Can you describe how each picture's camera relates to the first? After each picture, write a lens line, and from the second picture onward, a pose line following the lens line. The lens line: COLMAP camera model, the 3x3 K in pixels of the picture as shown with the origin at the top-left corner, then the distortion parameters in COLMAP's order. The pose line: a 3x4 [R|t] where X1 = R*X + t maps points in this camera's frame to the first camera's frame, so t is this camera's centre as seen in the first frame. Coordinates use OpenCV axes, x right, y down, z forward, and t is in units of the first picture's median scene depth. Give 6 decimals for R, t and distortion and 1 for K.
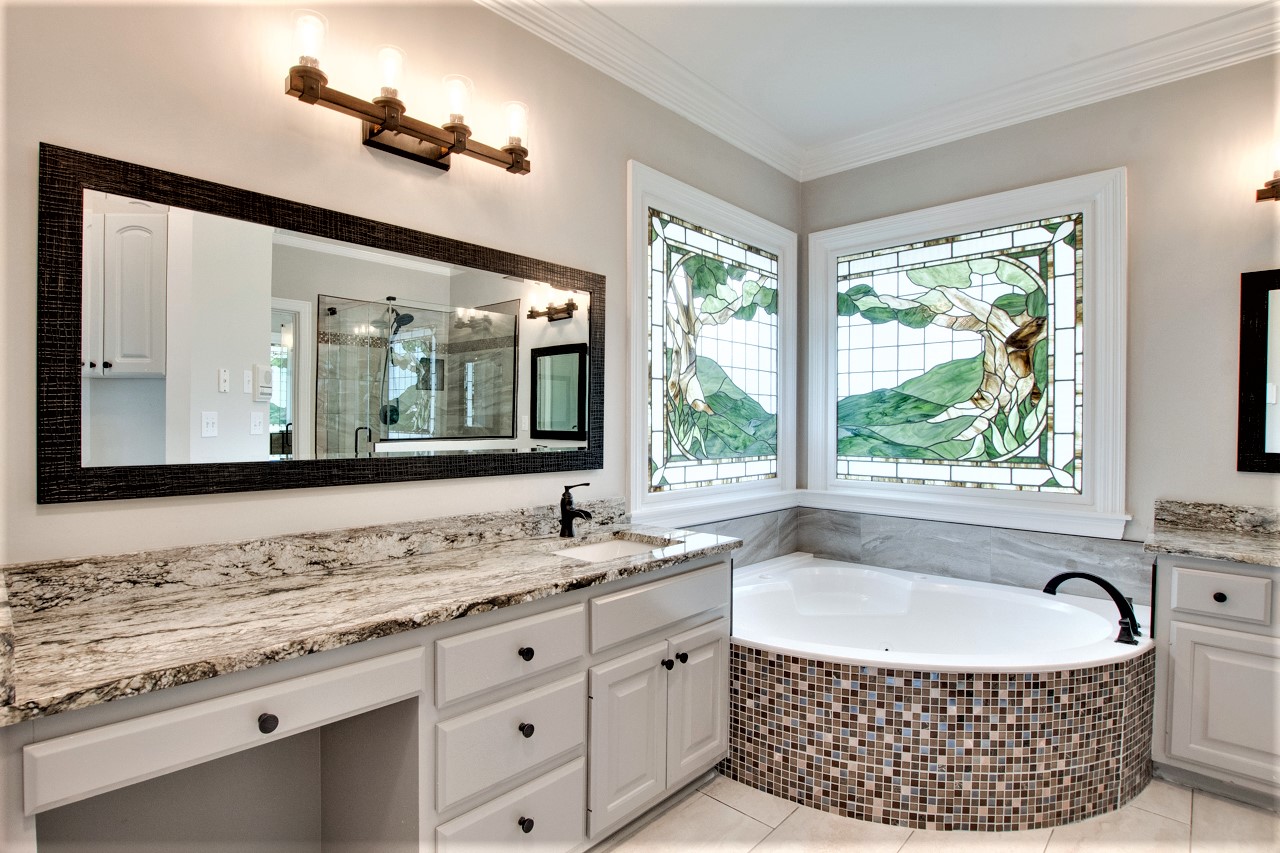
lens RADIAL K [[664.0, 0, 635.3], [0, 664.0, 427.7], [0, 0, 1]] dist [0.000089, -0.000002]
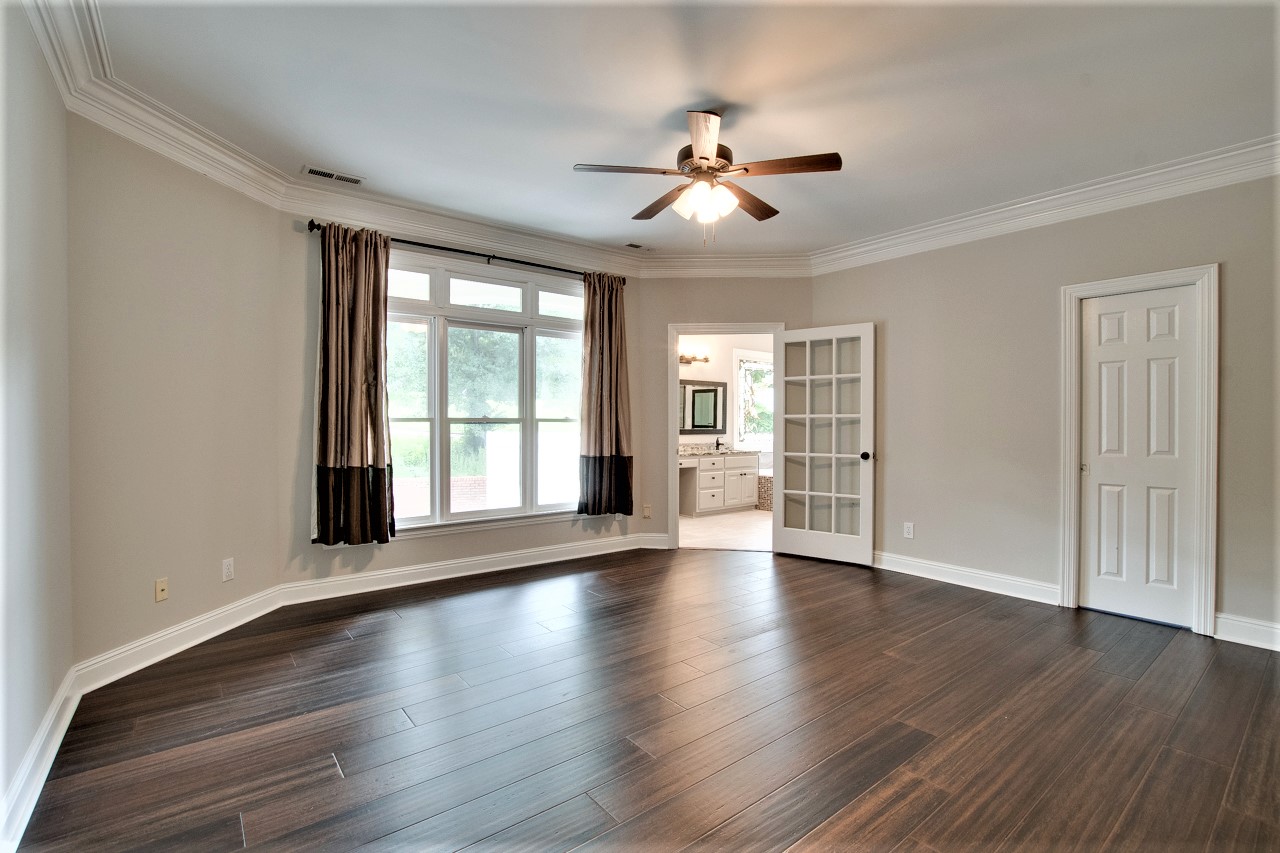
lens RADIAL K [[572.3, 0, 641.2], [0, 572.3, 426.3], [0, 0, 1]] dist [0.000553, 0.000002]
pose [[0.983545, -0.001951, -0.180650, 0.054662], [0.001898, 0.999998, -0.000463, 0.015619], [0.180651, 0.000113, 0.983547, -1.979390]]
